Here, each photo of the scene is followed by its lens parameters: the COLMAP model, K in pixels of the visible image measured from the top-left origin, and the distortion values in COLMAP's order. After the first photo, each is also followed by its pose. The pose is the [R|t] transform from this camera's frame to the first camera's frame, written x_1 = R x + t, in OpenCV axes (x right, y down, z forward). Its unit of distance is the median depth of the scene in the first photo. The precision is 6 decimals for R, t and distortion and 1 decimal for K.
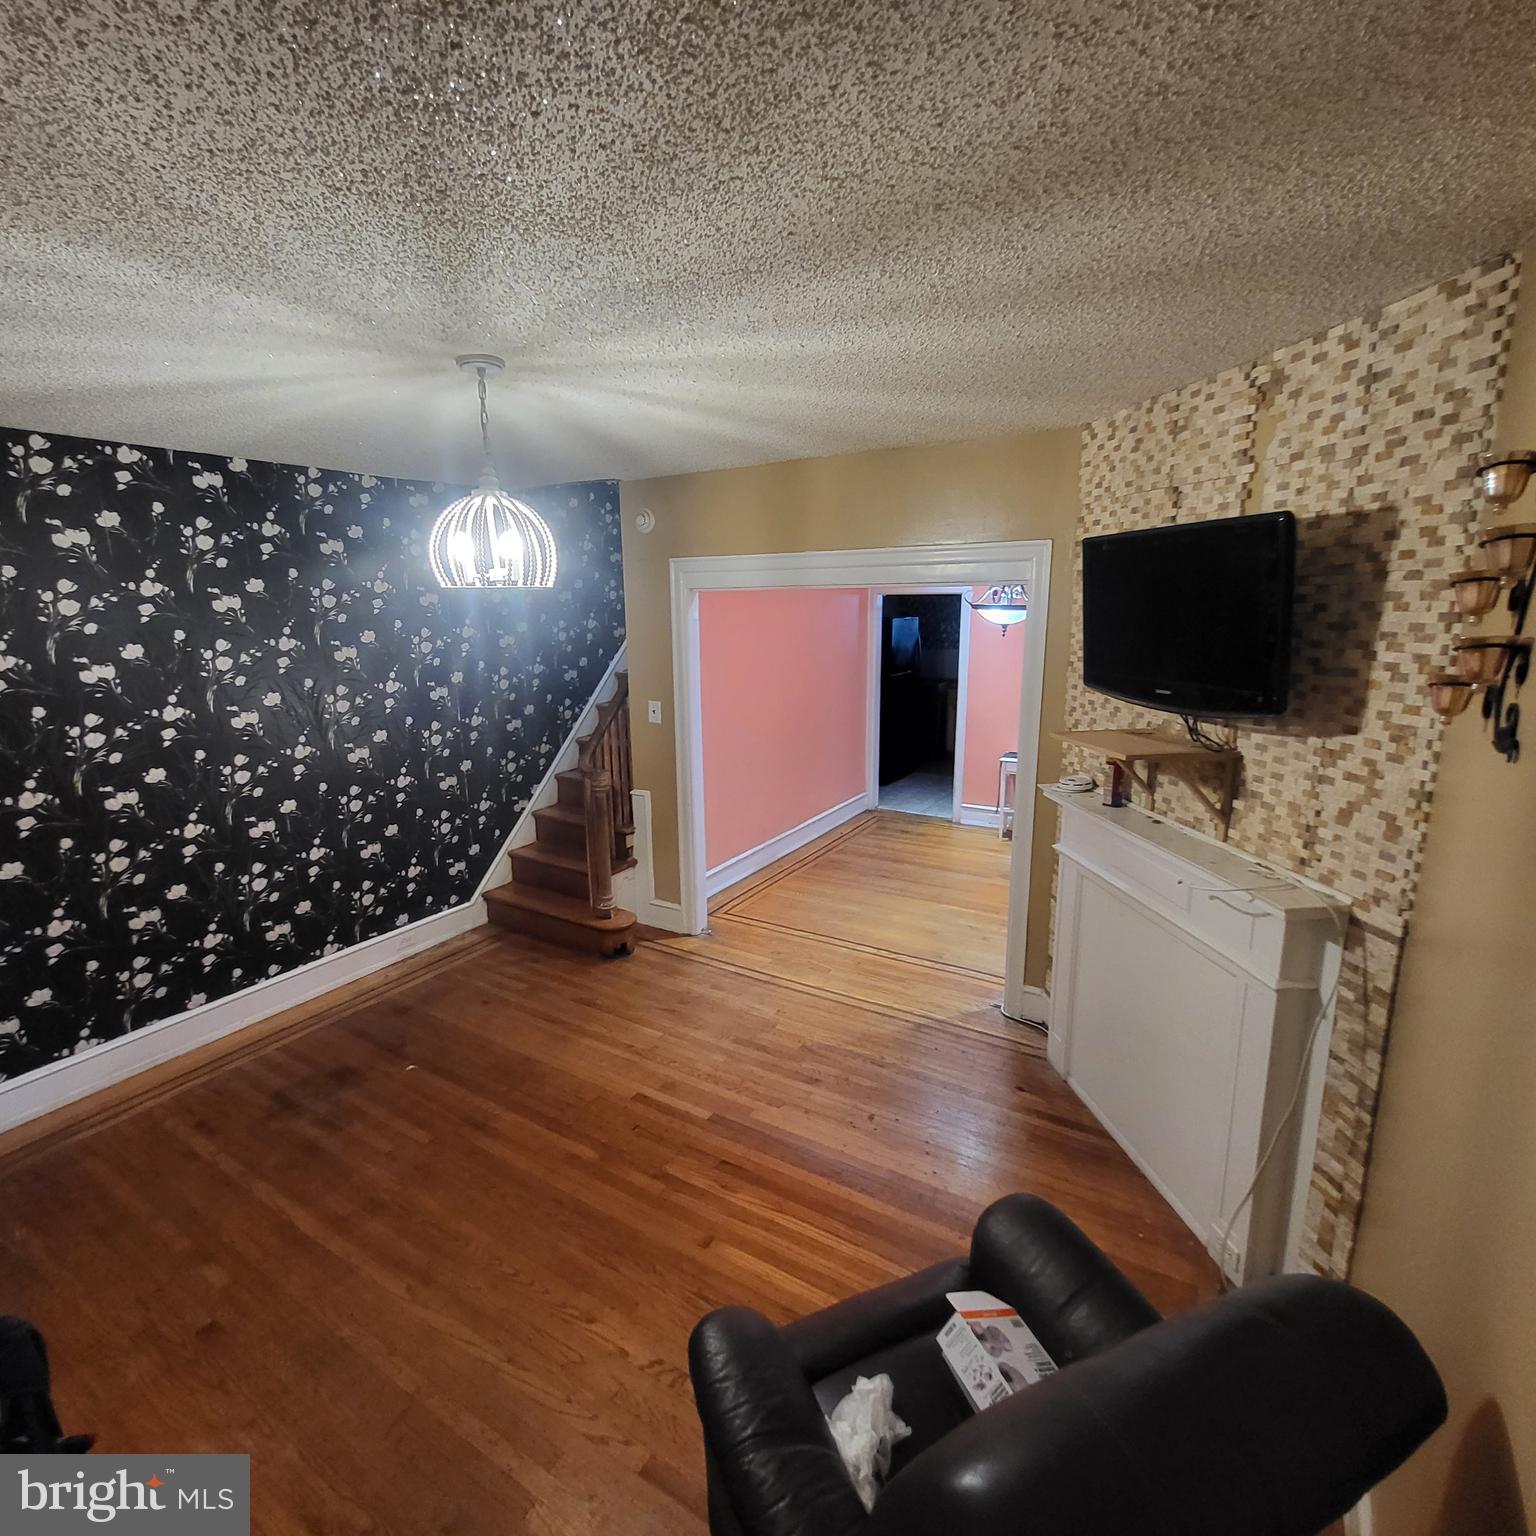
lens RADIAL K [[796.7, 0, 753.2], [0, 796.7, 767.5], [0, 0, 1]] dist [0.004756, 0.002256]
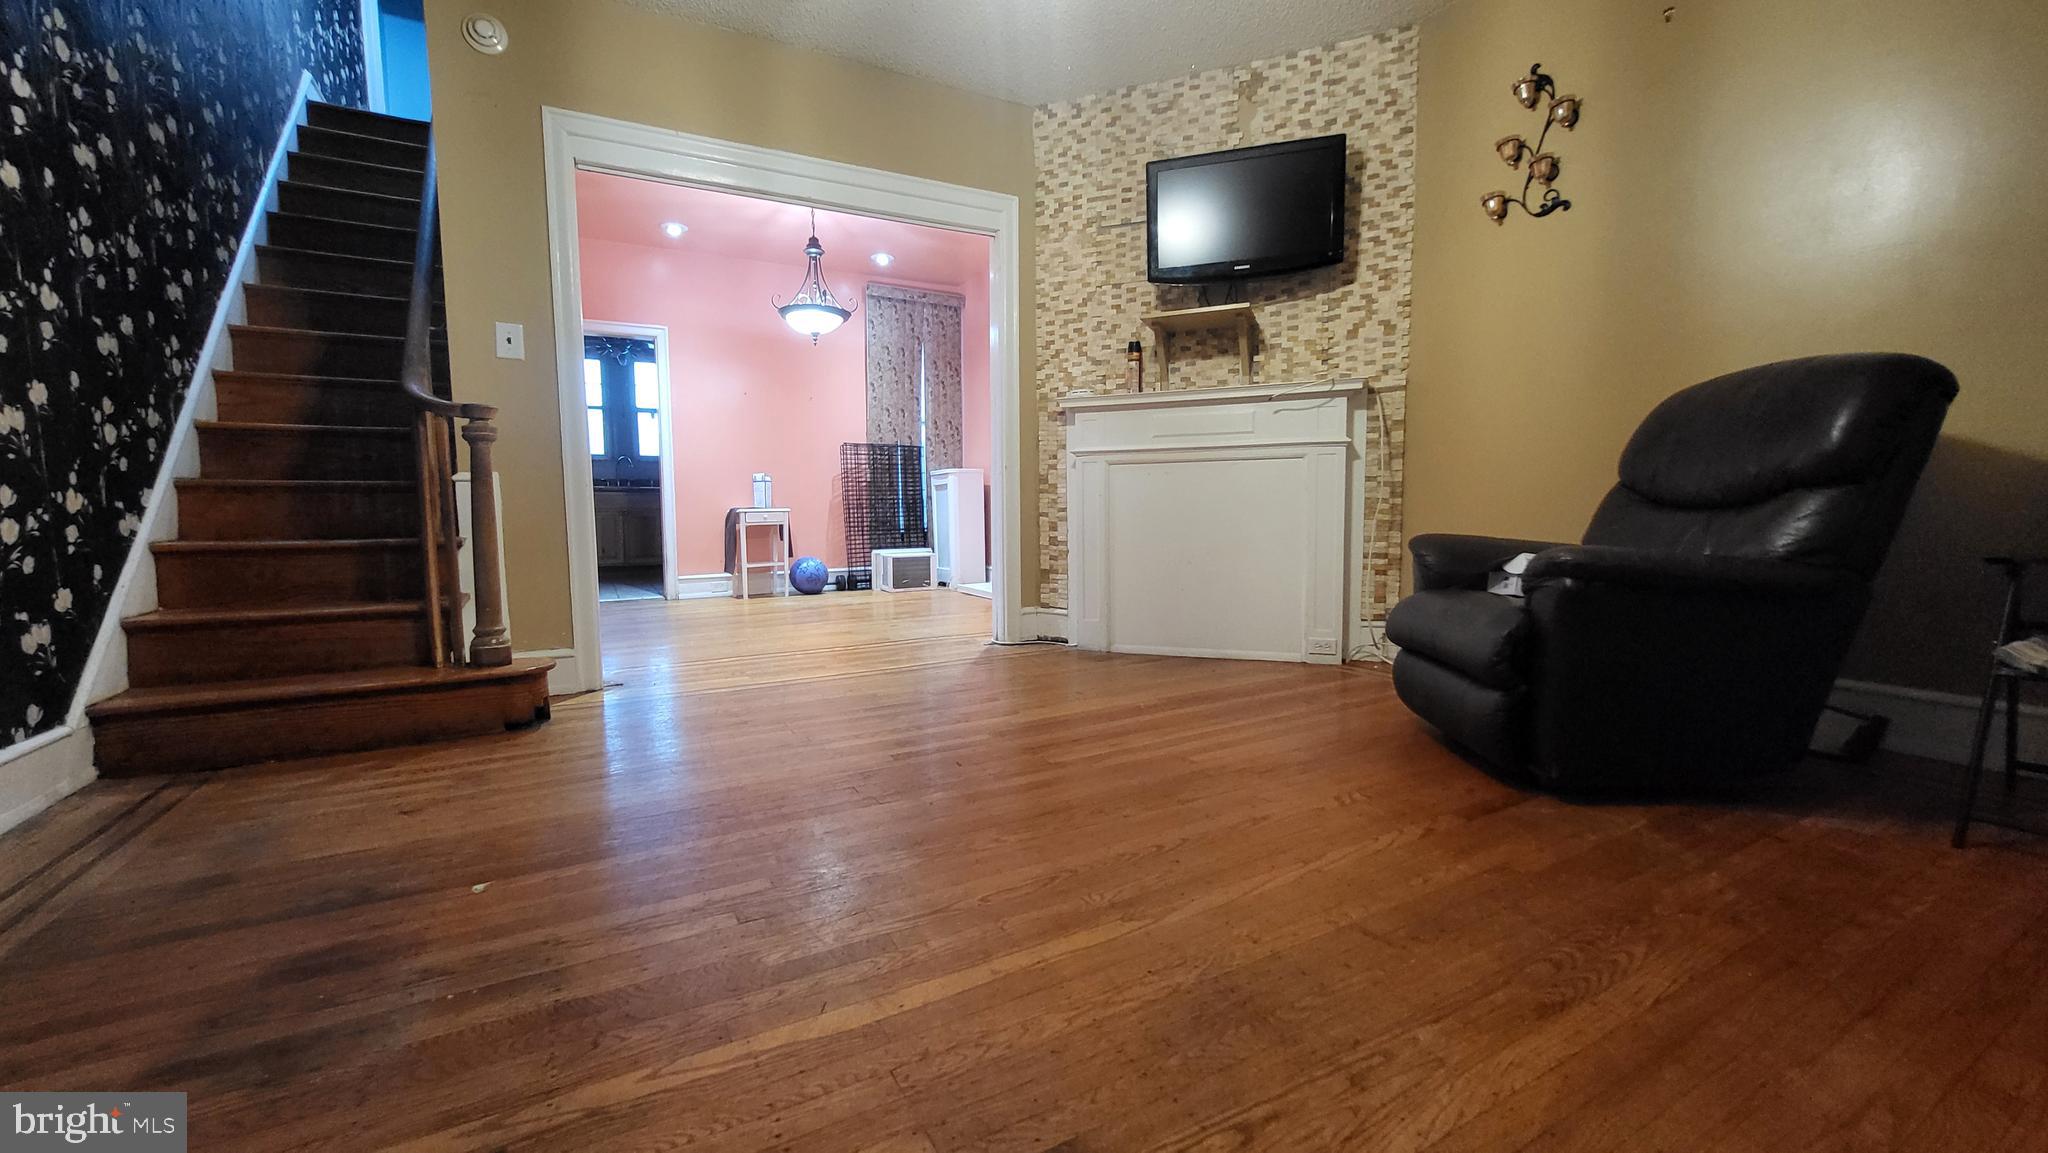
lens RADIAL K [[792.8, 0, 1008.9], [0, 792.8, 574.6], [0, 0, 1]] dist [0.000980, 0.000199]
pose [[0.495185, -0.074674, 0.865572, -1.109586], [0.187323, 0.982042, -0.022443, 0.460660], [-0.848352, 0.173255, 0.500281, 0.854644]]
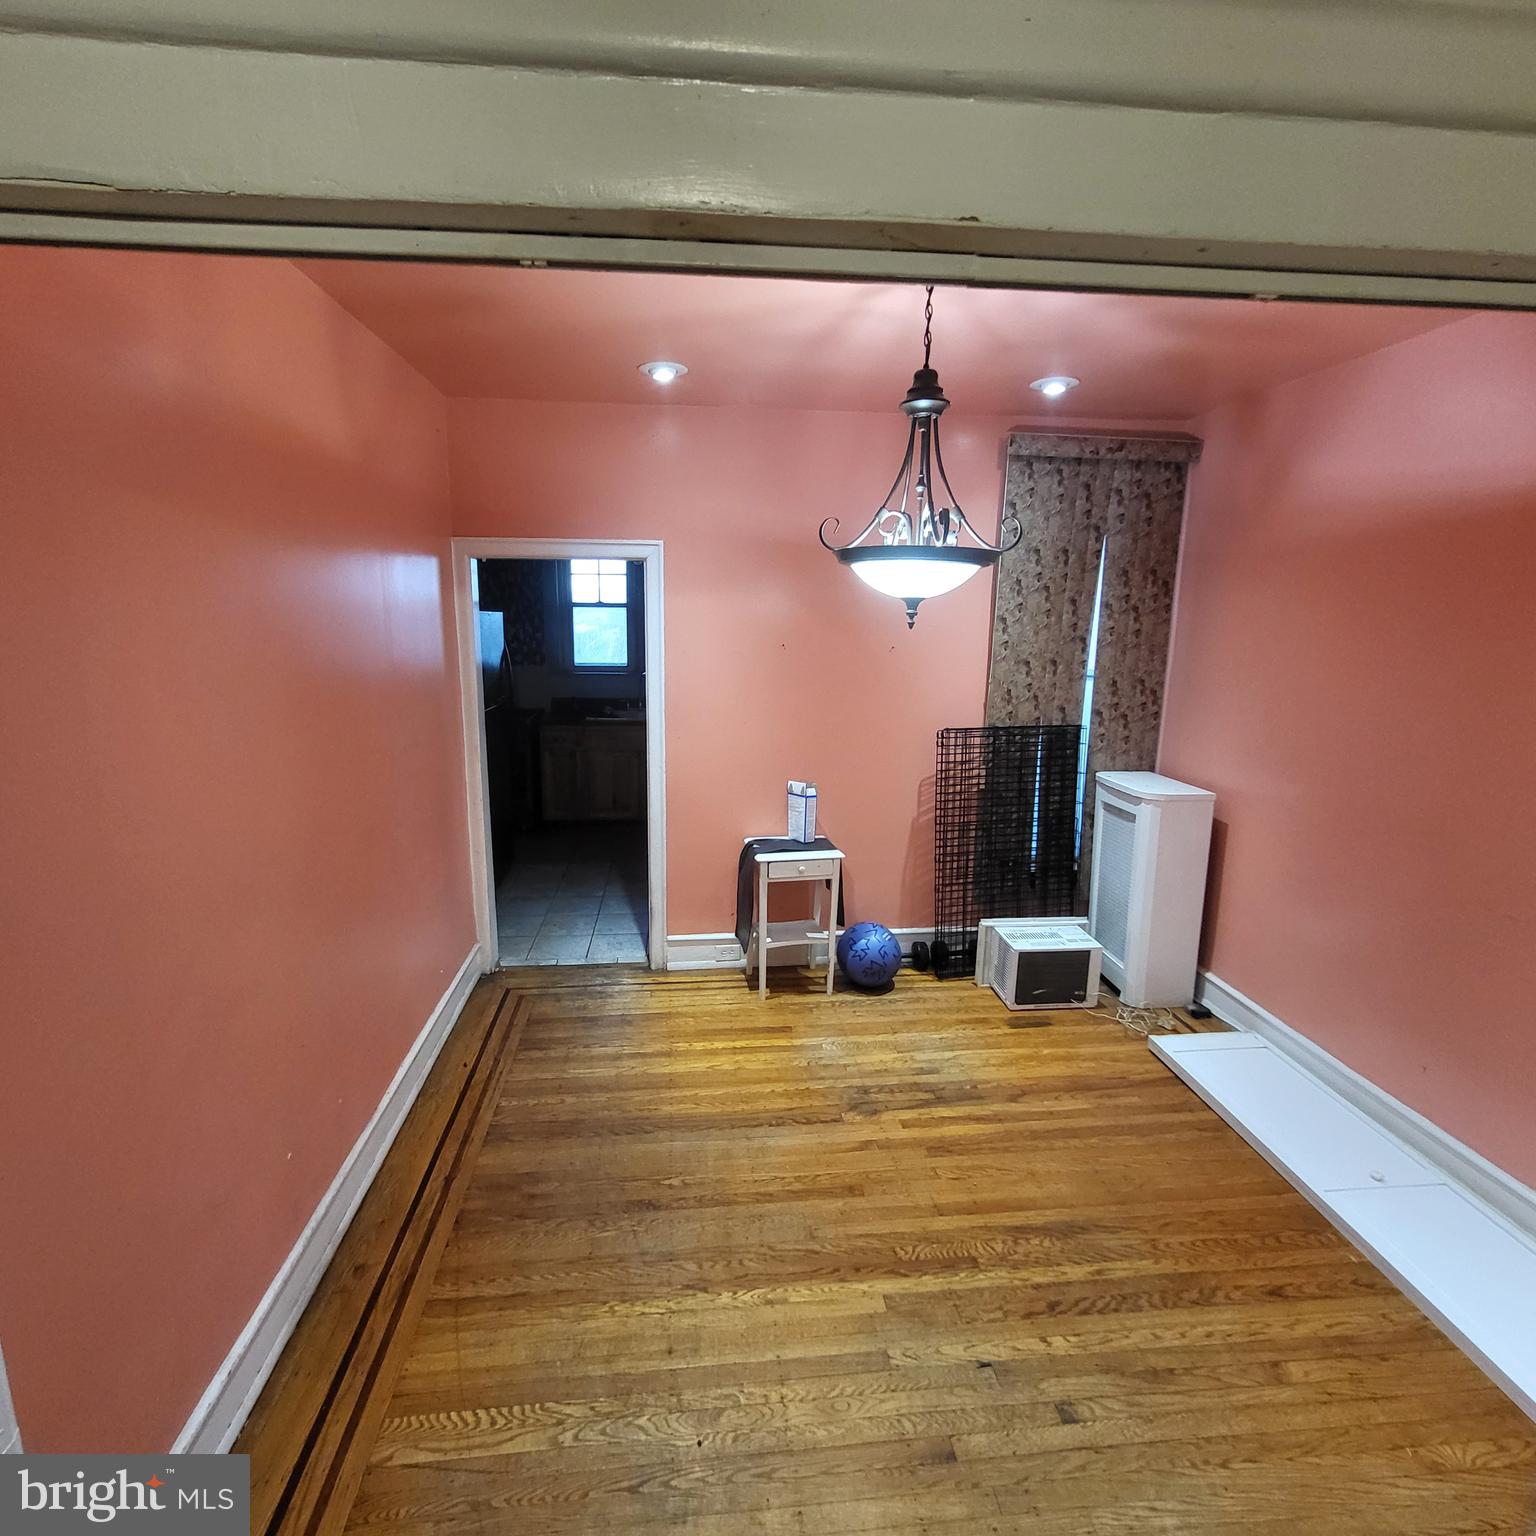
lens RADIAL K [[796.7, 0, 762.1], [0, 796.7, 765.2], [0, 0, 1]] dist [0.004756, 0.002256]
pose [[0.791785, -0.097032, 0.603043, -0.049528], [0.113103, 0.993518, 0.011359, -0.254968], [-0.600236, 0.059212, 0.797628, 1.745397]]
